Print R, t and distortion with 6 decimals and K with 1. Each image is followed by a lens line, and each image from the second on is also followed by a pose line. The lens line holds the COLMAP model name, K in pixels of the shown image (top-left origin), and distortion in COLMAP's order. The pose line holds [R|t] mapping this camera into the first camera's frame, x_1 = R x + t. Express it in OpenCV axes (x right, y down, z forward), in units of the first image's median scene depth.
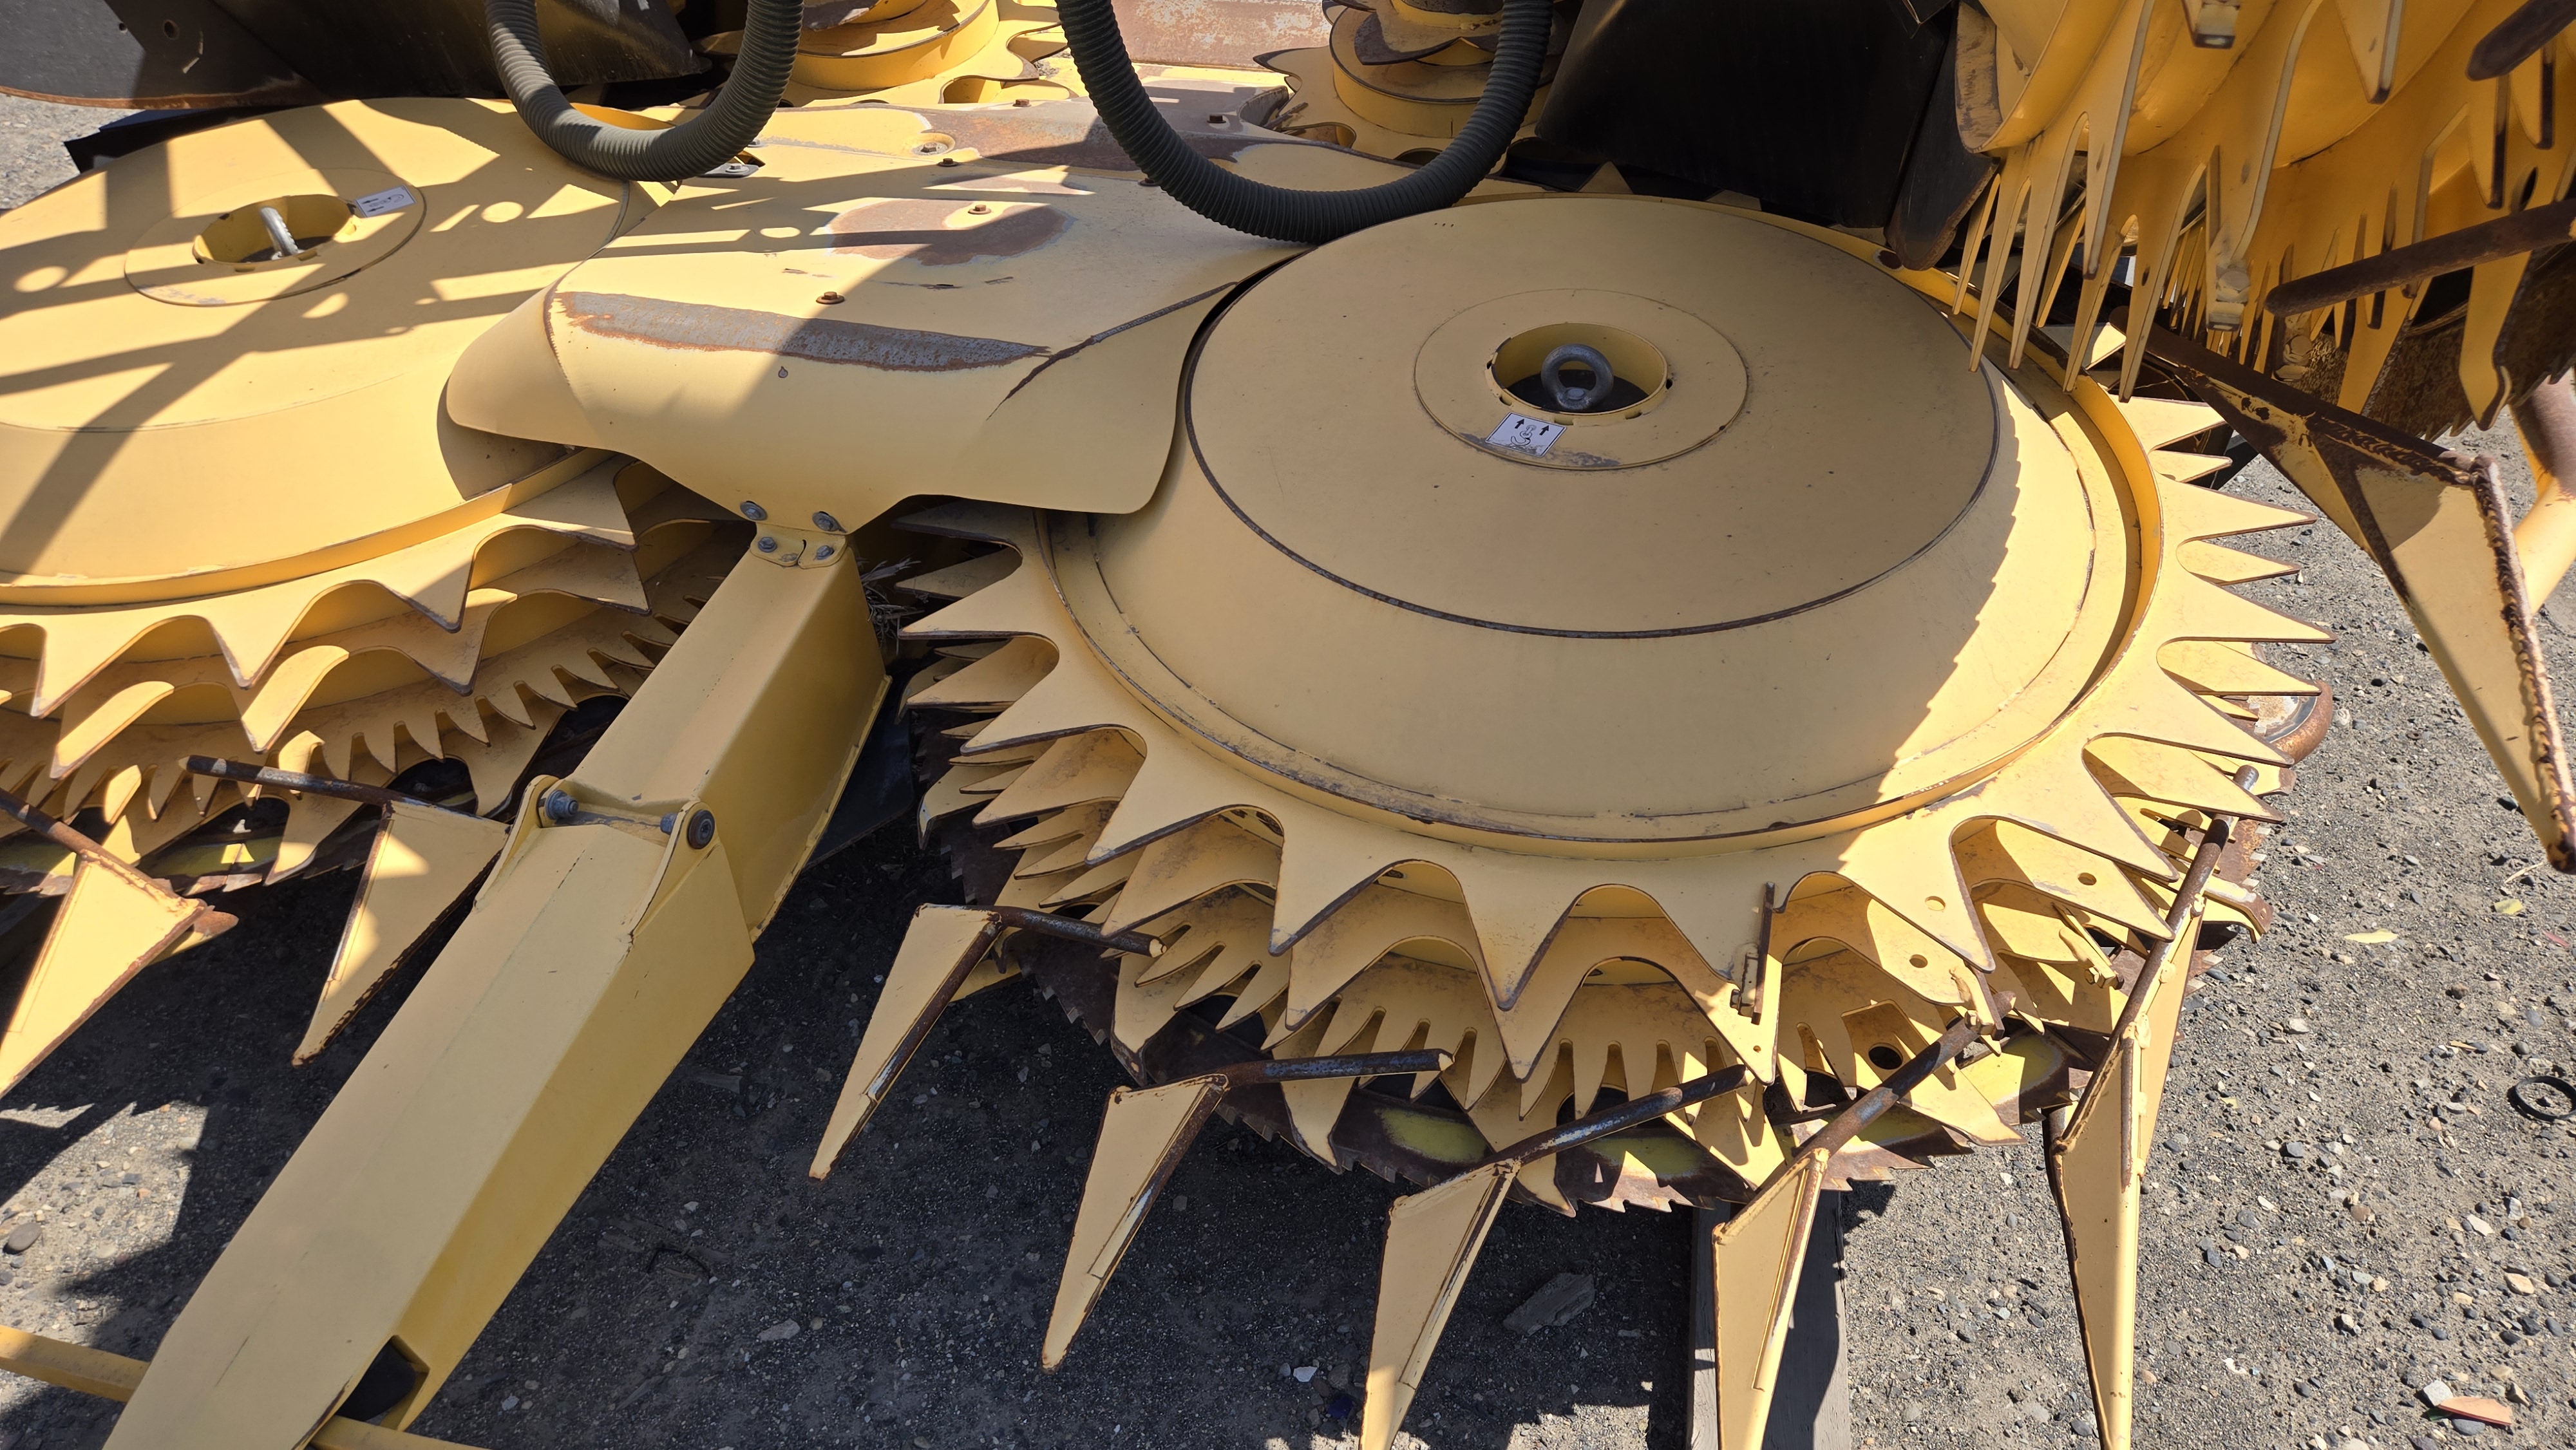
lens RADIAL K [[1710.6, 0, 1288.7], [0, 1710.6, 746.7], [0, 0, 1]] dist [0.082782, -0.074385]
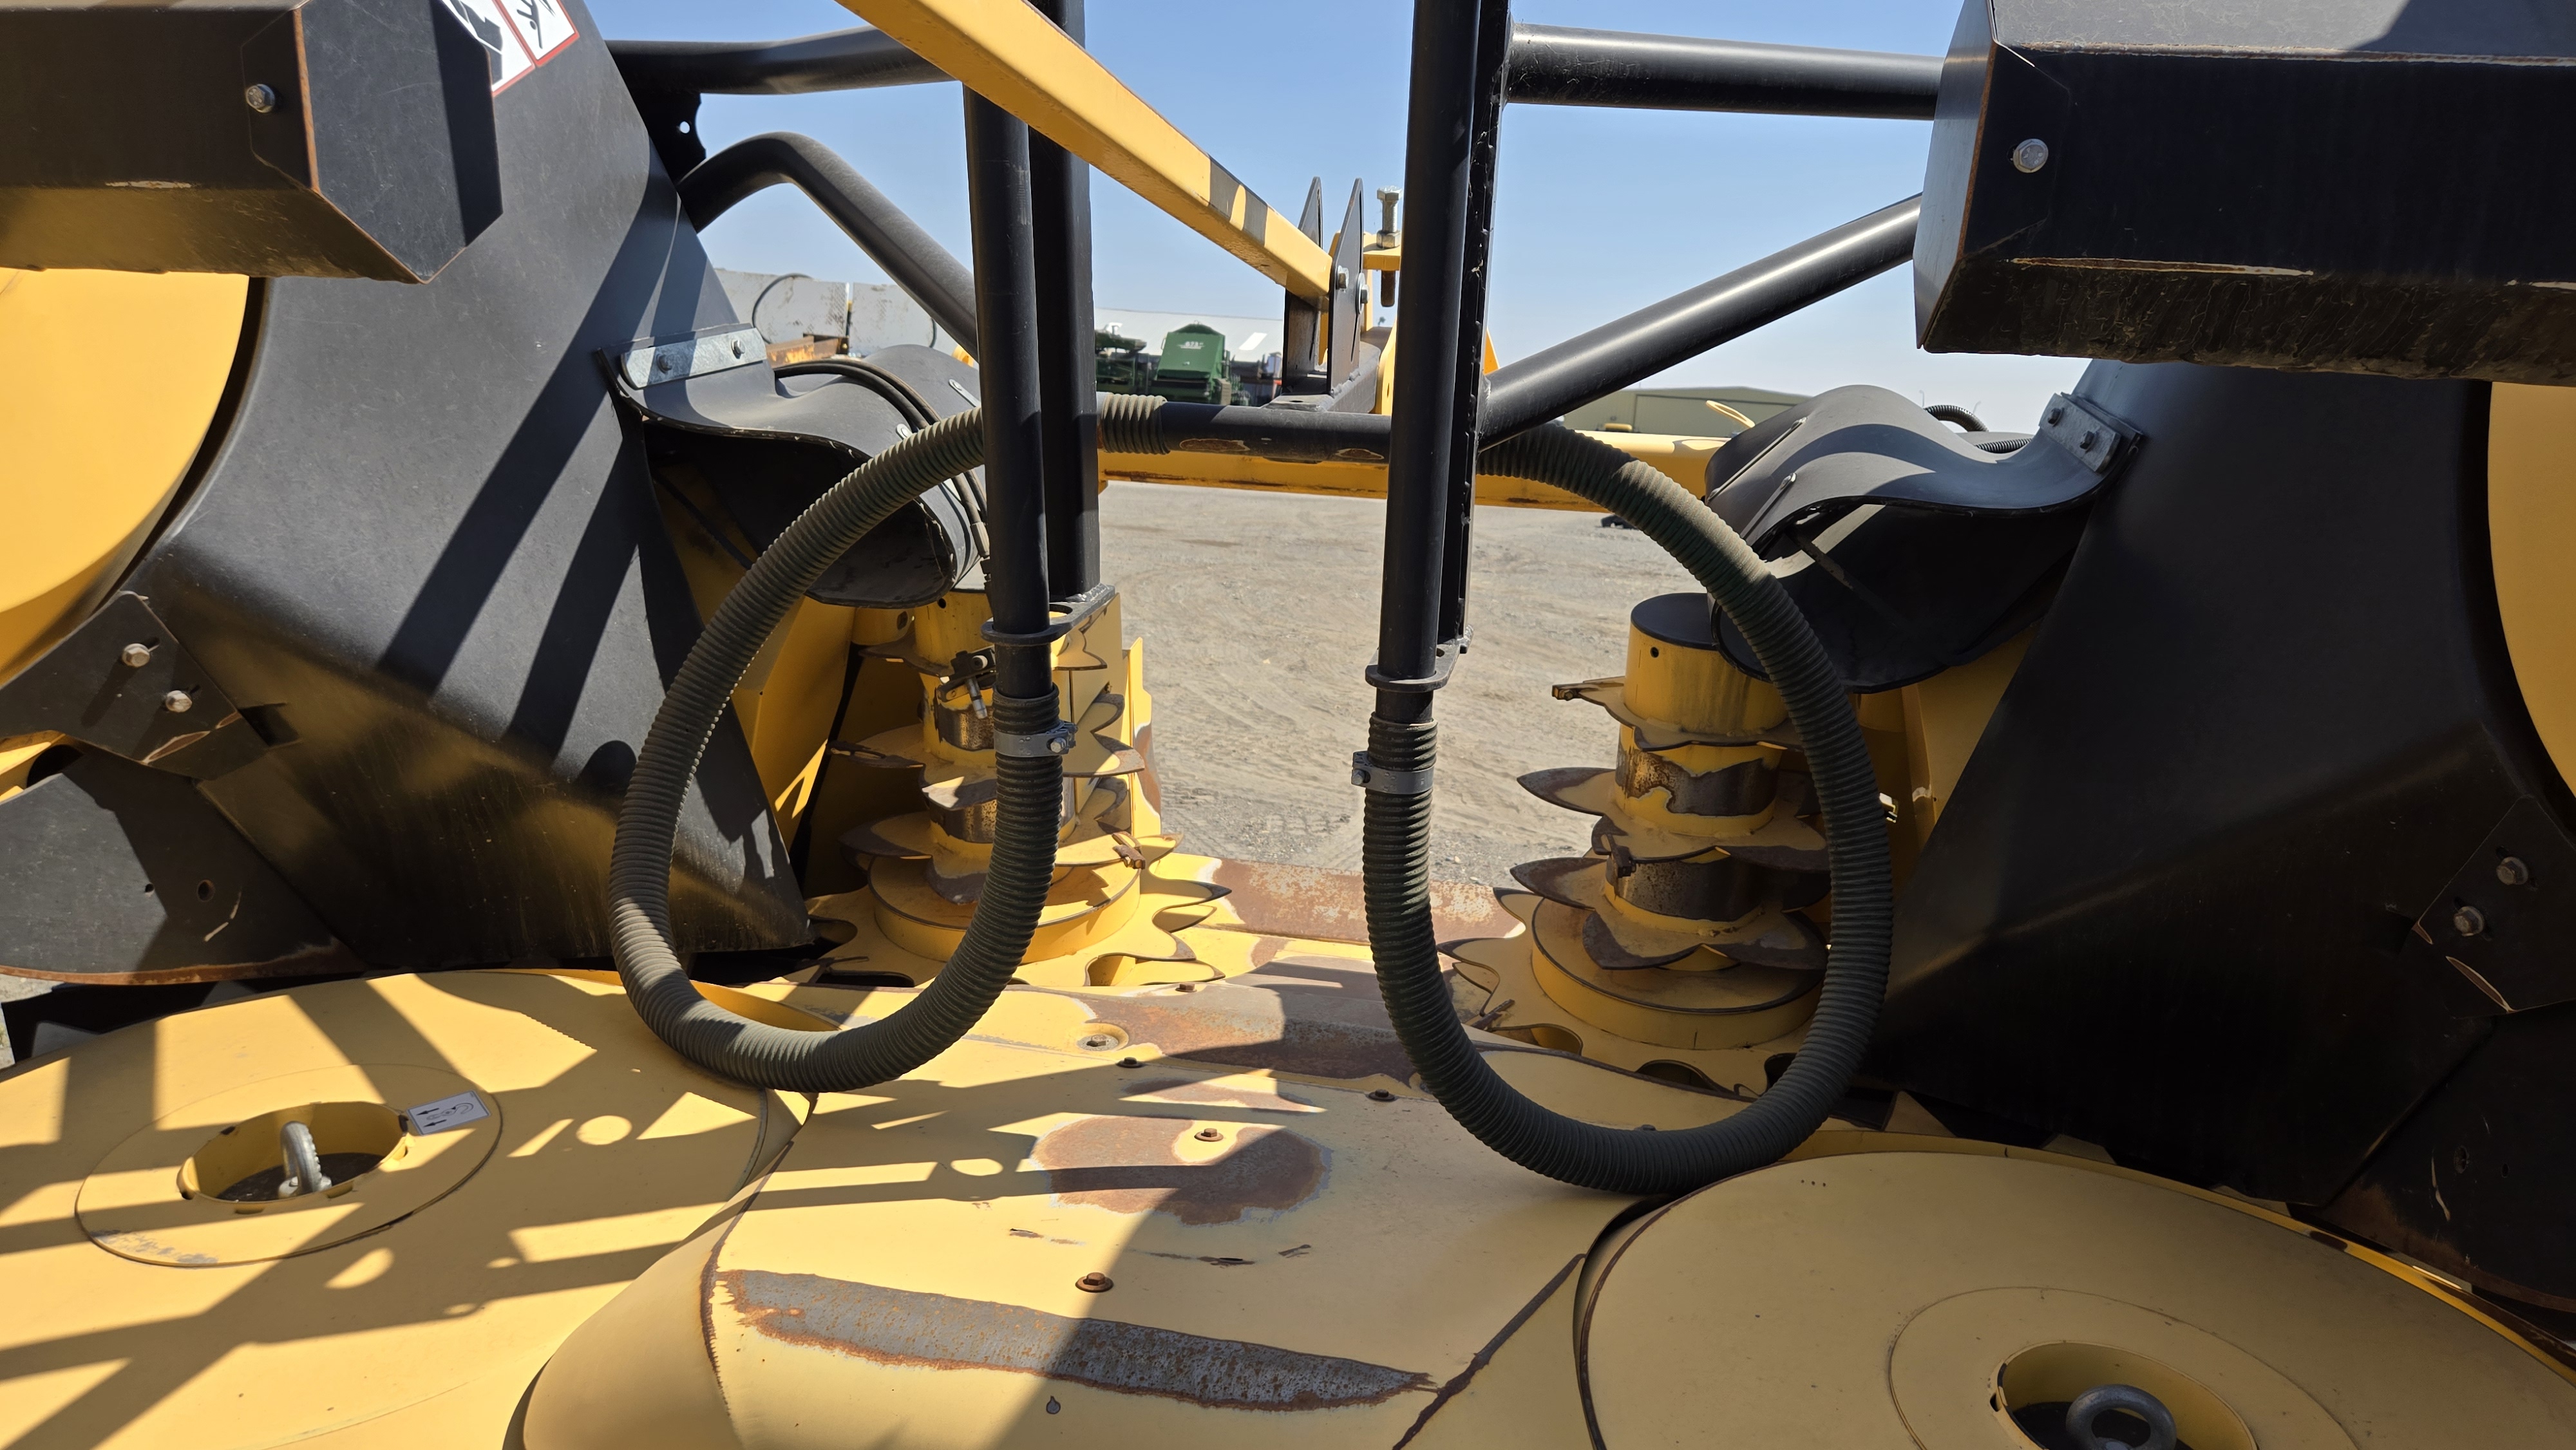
lens RADIAL K [[1732.7, 0, 1277.9], [0, 1732.7, 797.2], [0, 0, 1]] dist [0.080636, -0.084038]
pose [[0.995365, 0.048224, 0.083209, -0.225259], [-0.009897, 0.911966, -0.410147, -0.125071], [-0.095662, 0.407422, 0.908216, 0.202594]]
